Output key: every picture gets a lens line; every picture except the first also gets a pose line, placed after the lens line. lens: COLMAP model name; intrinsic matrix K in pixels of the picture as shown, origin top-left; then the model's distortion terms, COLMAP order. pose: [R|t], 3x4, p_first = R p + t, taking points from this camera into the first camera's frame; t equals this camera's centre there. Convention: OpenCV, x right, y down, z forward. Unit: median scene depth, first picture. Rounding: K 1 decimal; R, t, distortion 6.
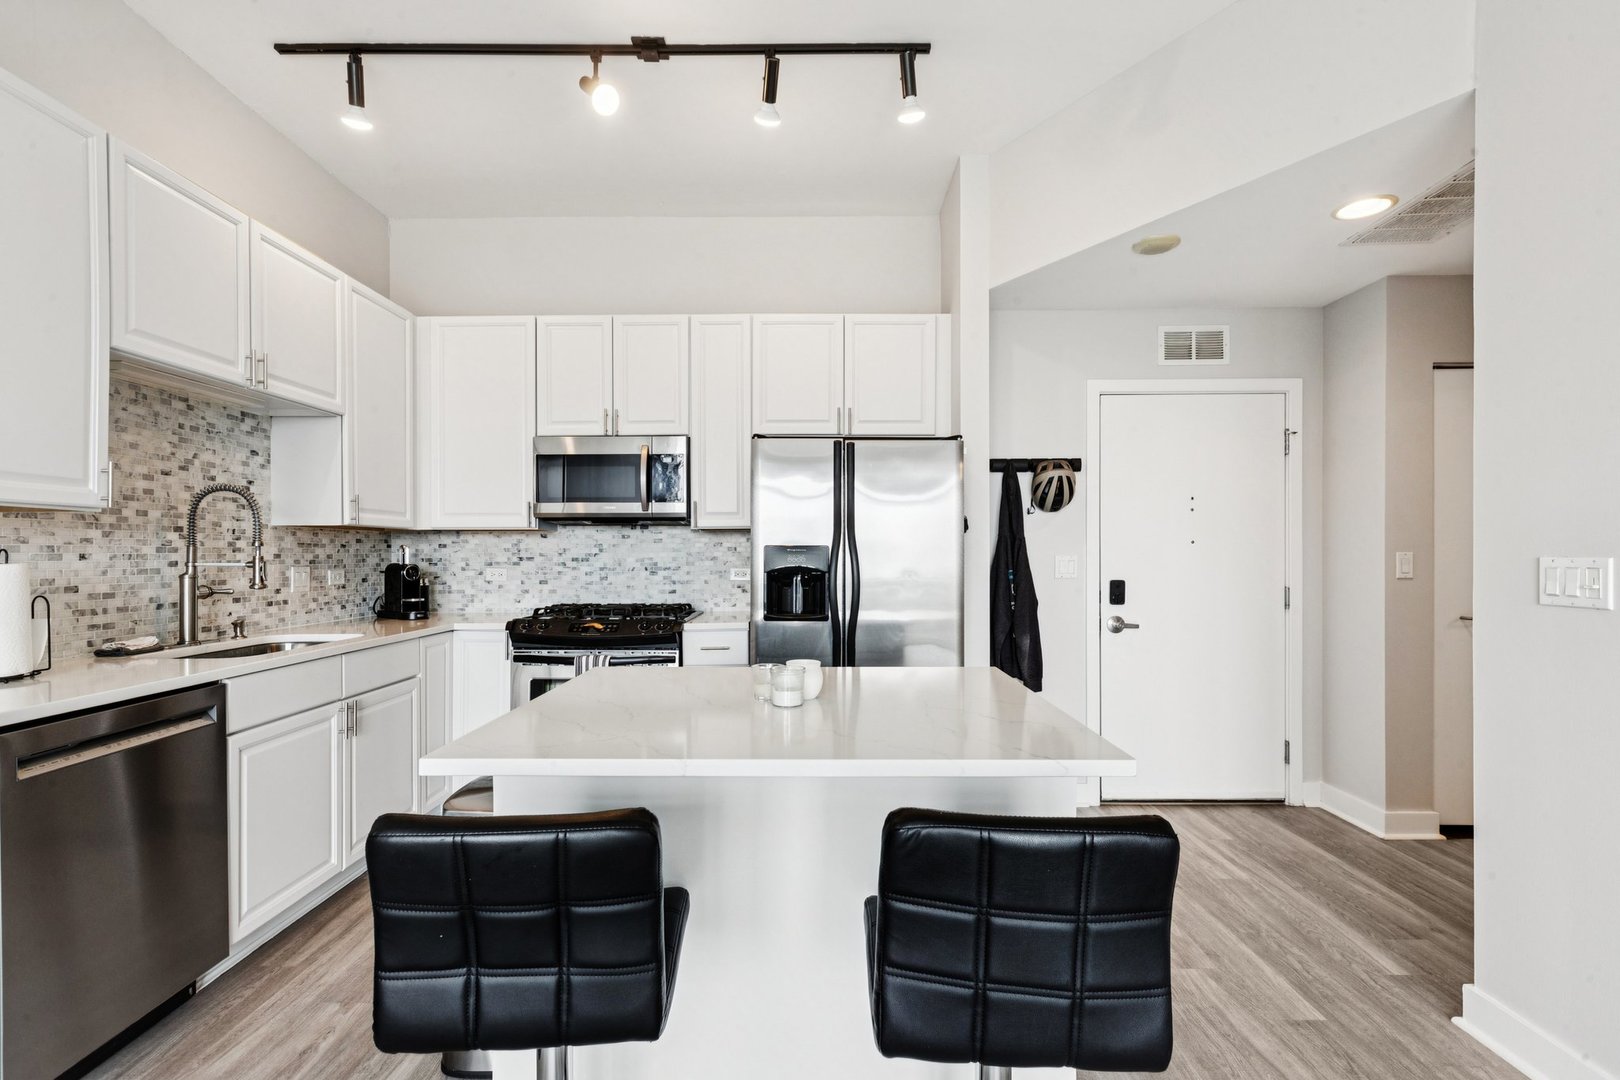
lens RADIAL K [[766.0, 0, 809.4], [0, 766.0, 556.8], [0, 0, 1]] dist [-0.000431, 0.001103]
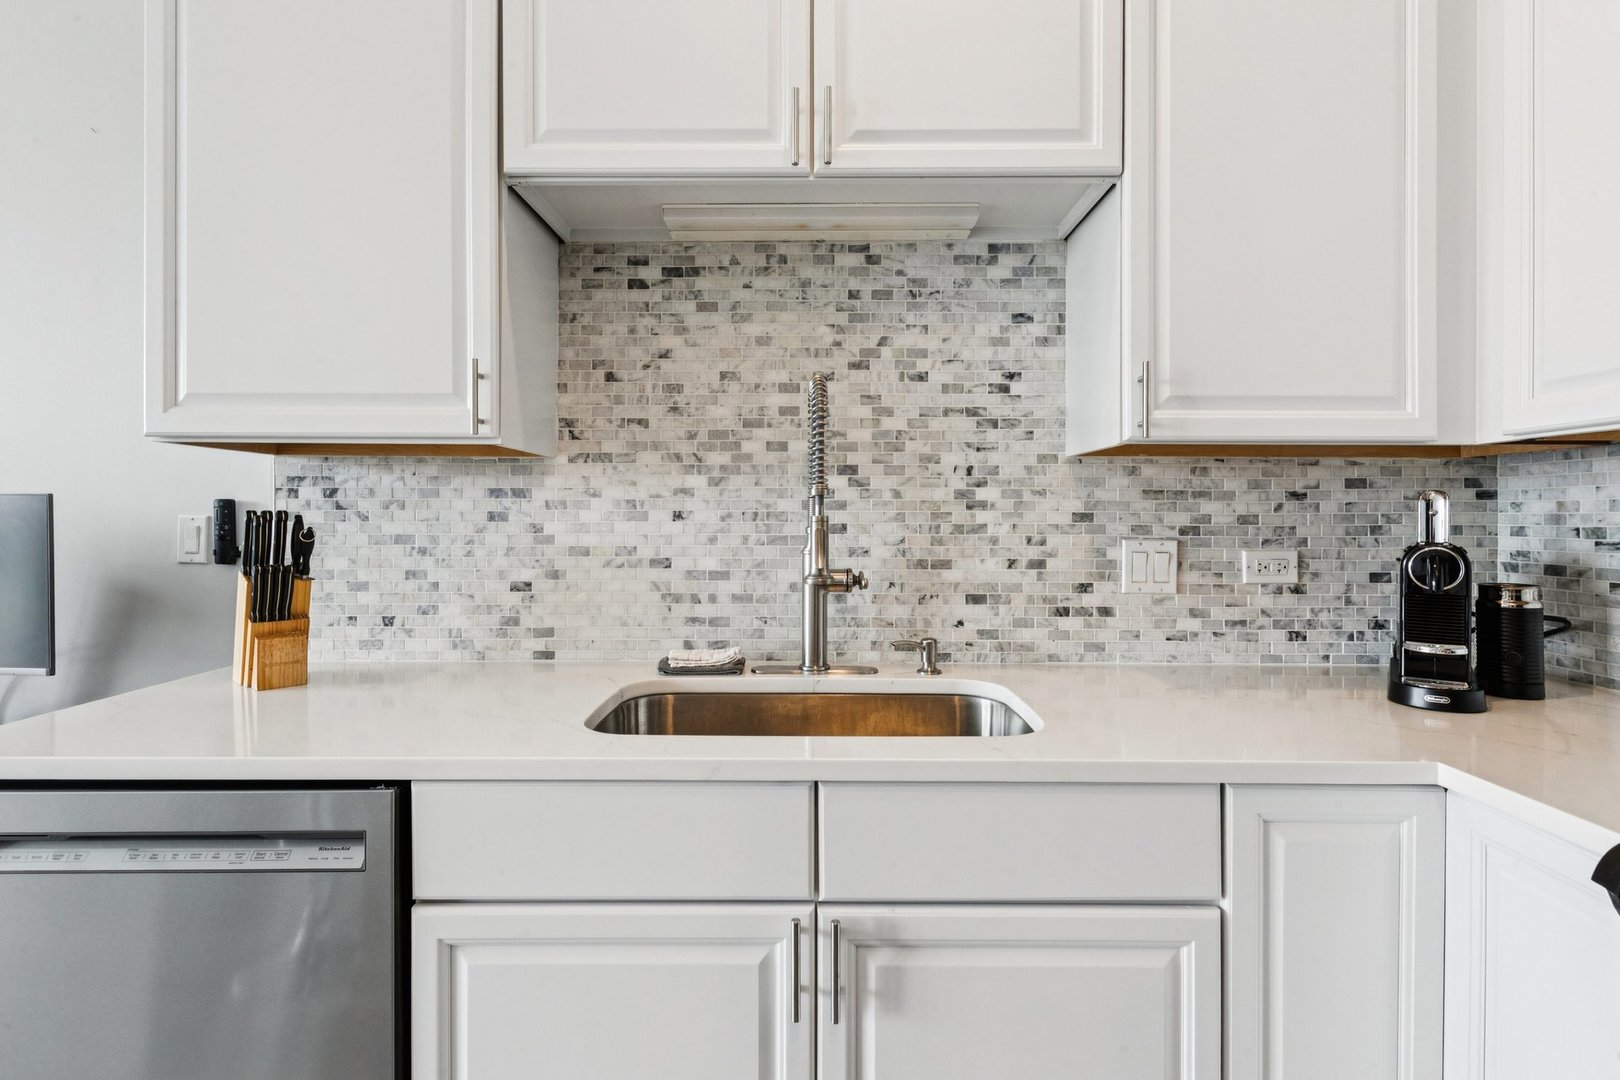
lens RADIAL K [[766.0, 0, 812.2], [0, 766.0, 511.0], [0, 0, 1]] dist [-0.000431, 0.001103]
pose [[0.000003, -0.001276, -0.999999, -0.179750], [-0.007417, 0.999972, -0.001276, -0.002784], [0.999972, 0.007417, -0.000007, 0.749666]]
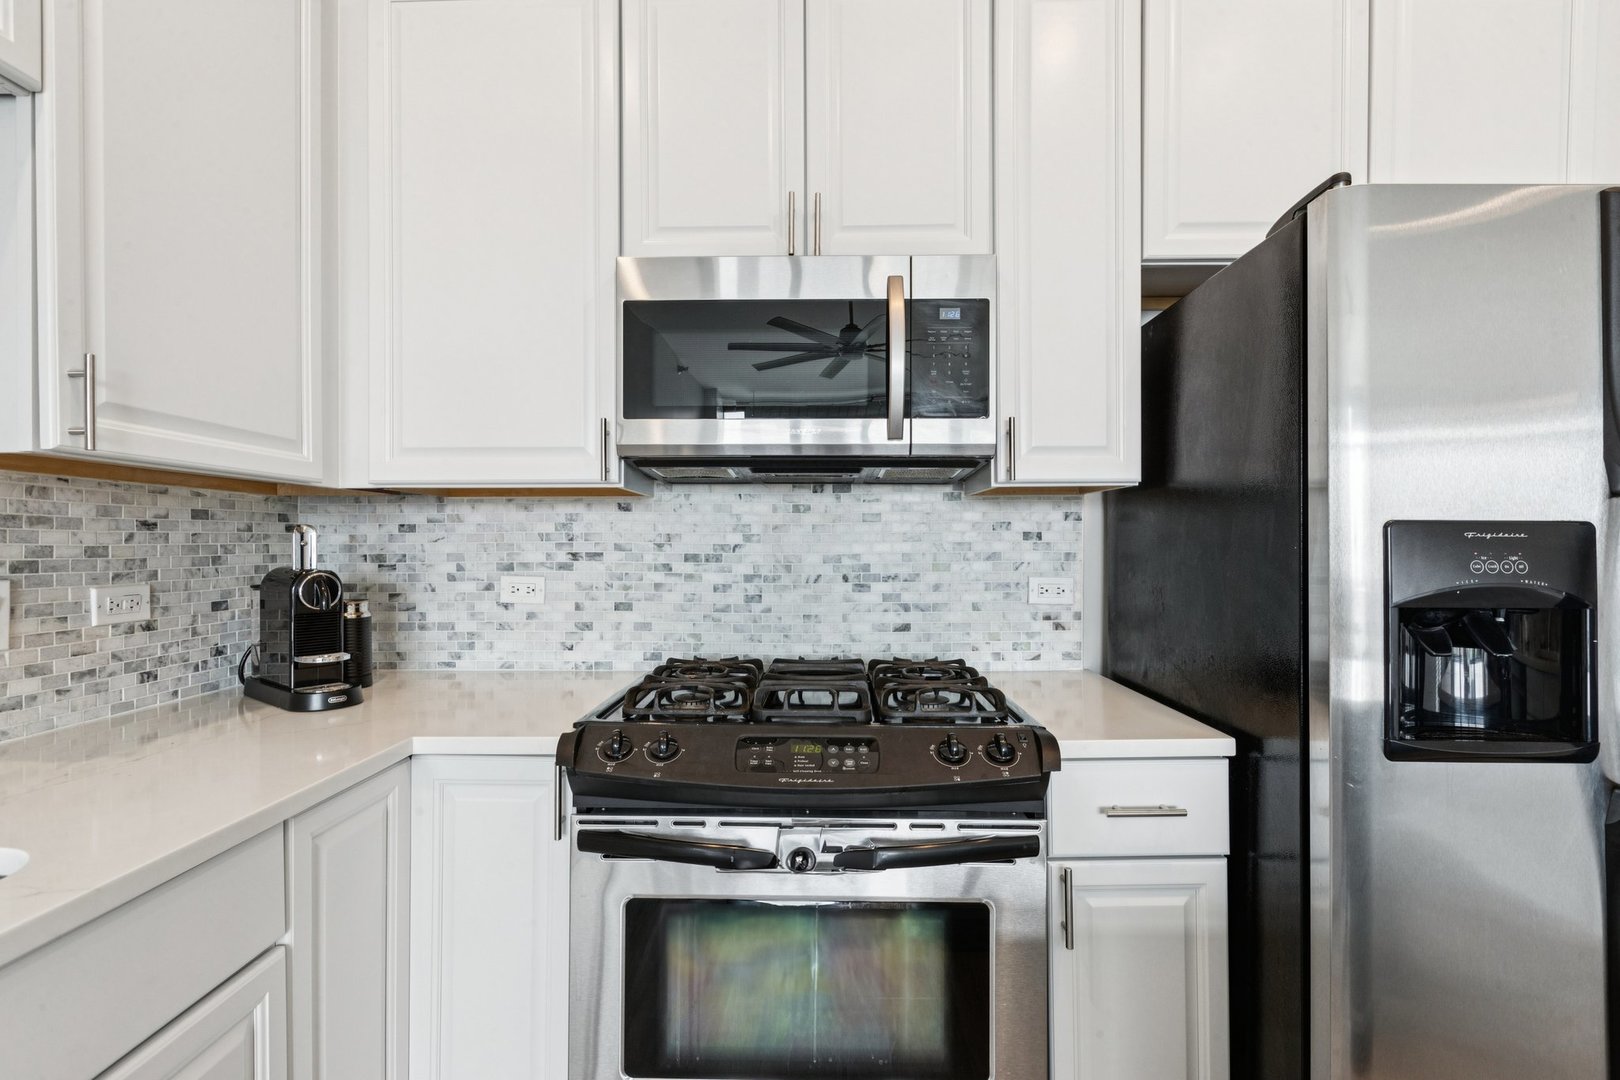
lens RADIAL K [[766.0, 0, 813.0], [0, 766.0, 546.7], [0, 0, 1]] dist [-0.000431, 0.001103]
pose [[0.999943, 0.001695, -0.010559, -0.263405], [-0.001718, 0.999996, -0.002205, -0.002485], [0.010555, 0.002223, 0.999942, 0.621771]]
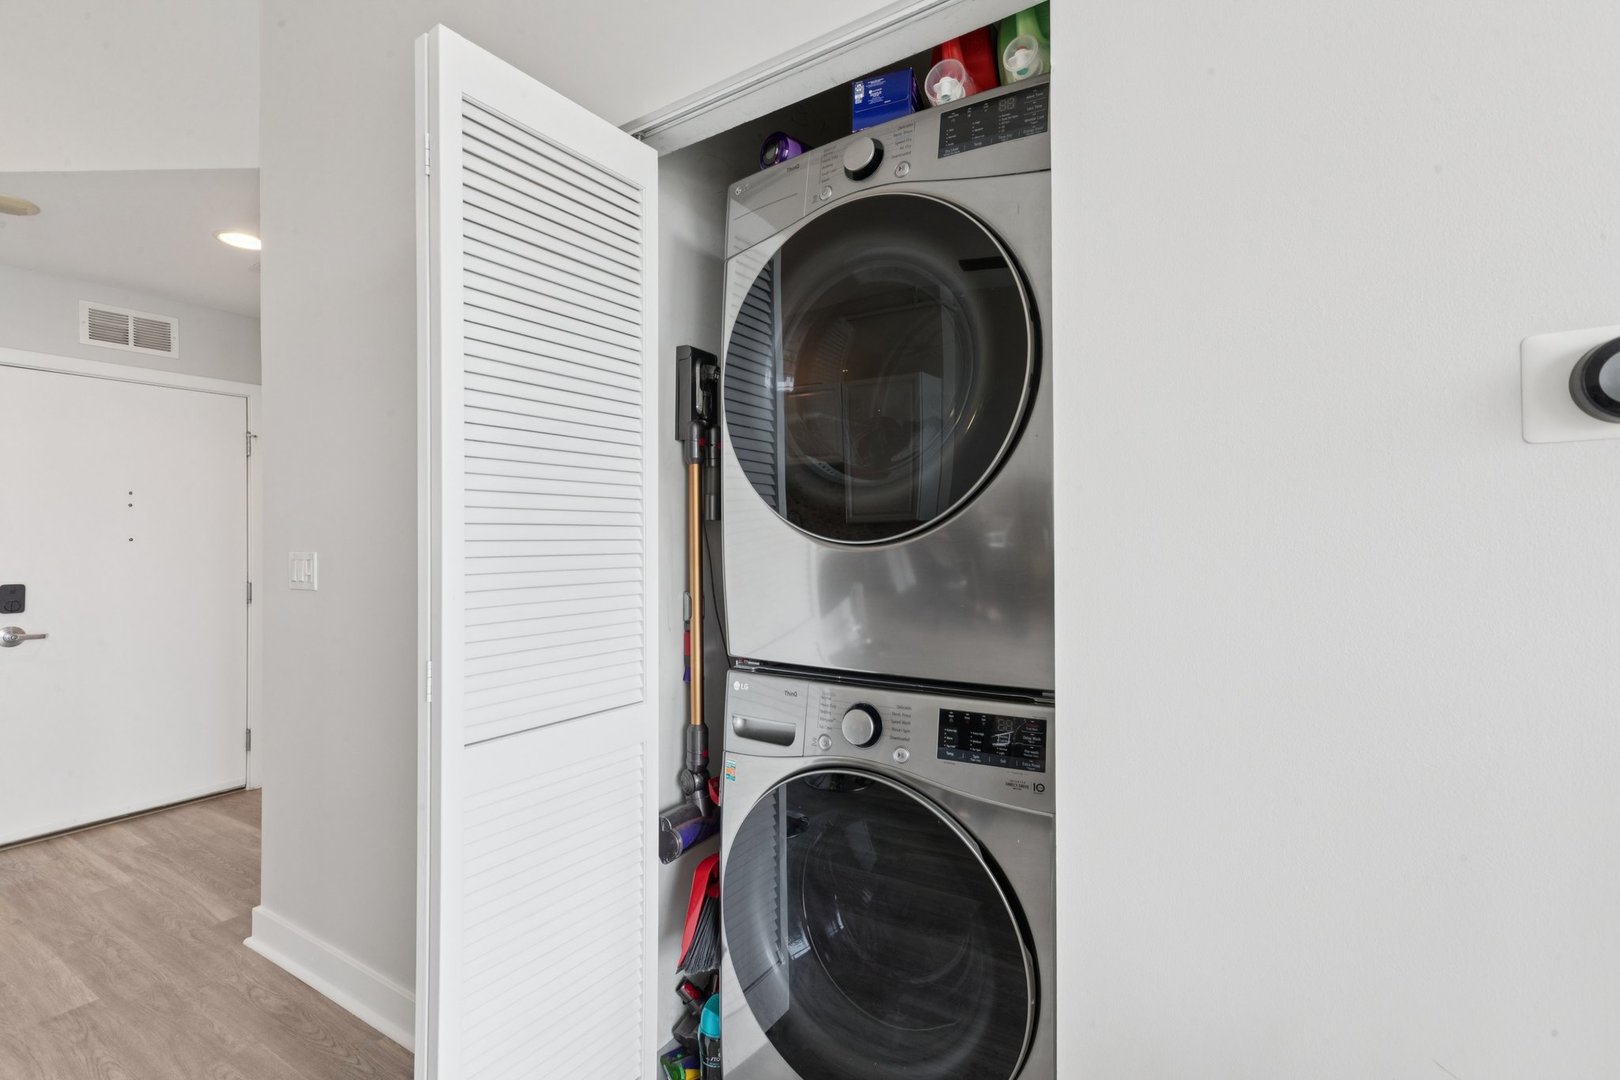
lens RADIAL K [[766.0, 0, 858.8], [0, 766.0, 519.7], [0, 0, 1]] dist [-0.000431, 0.001103]
pose [[0.527883, 0.007531, 0.849284, 0.185535], [0.010779, 0.999821, -0.015565, -0.019449], [-0.849249, 0.017371, 0.527707, -0.275501]]
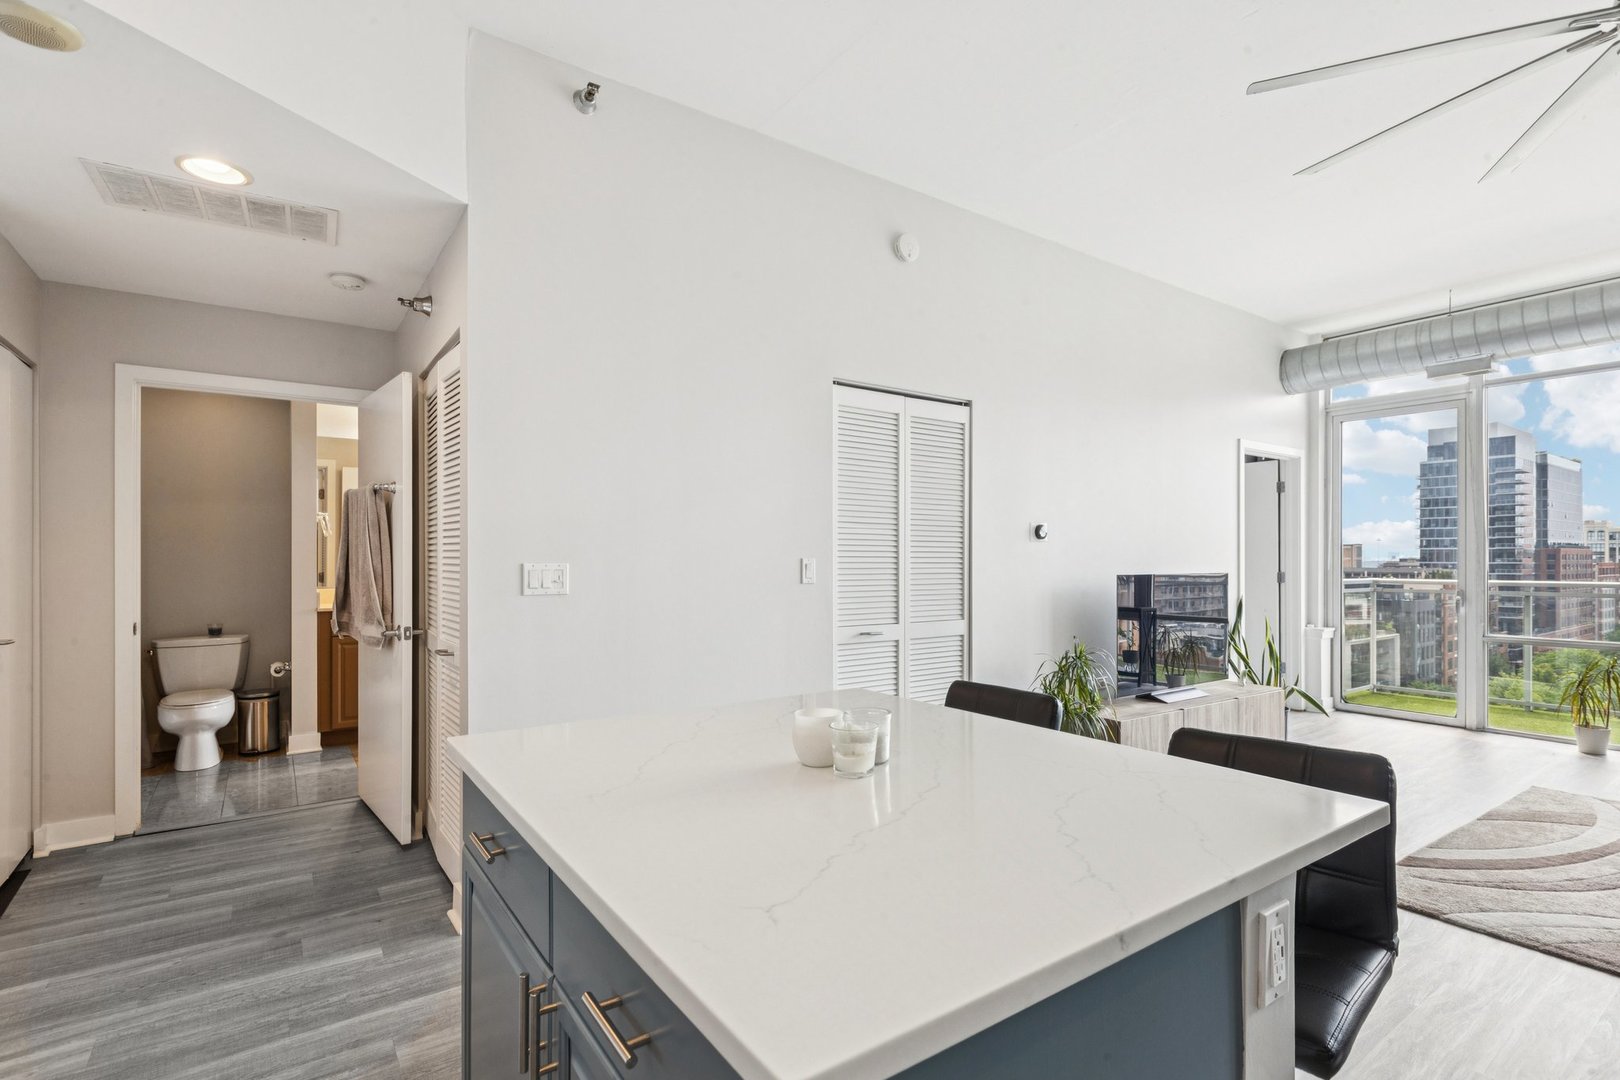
lens RADIAL K [[766.0, 0, 813.2], [0, 766.0, 554.5], [0, 0, 1]] dist [-0.000431, 0.001103]
pose [[-0.583755, 0.005159, 0.811914, -0.298131], [0.009426, 0.999955, 0.000424, -0.006323], [-0.811875, 0.007901, -0.583777, 0.722794]]
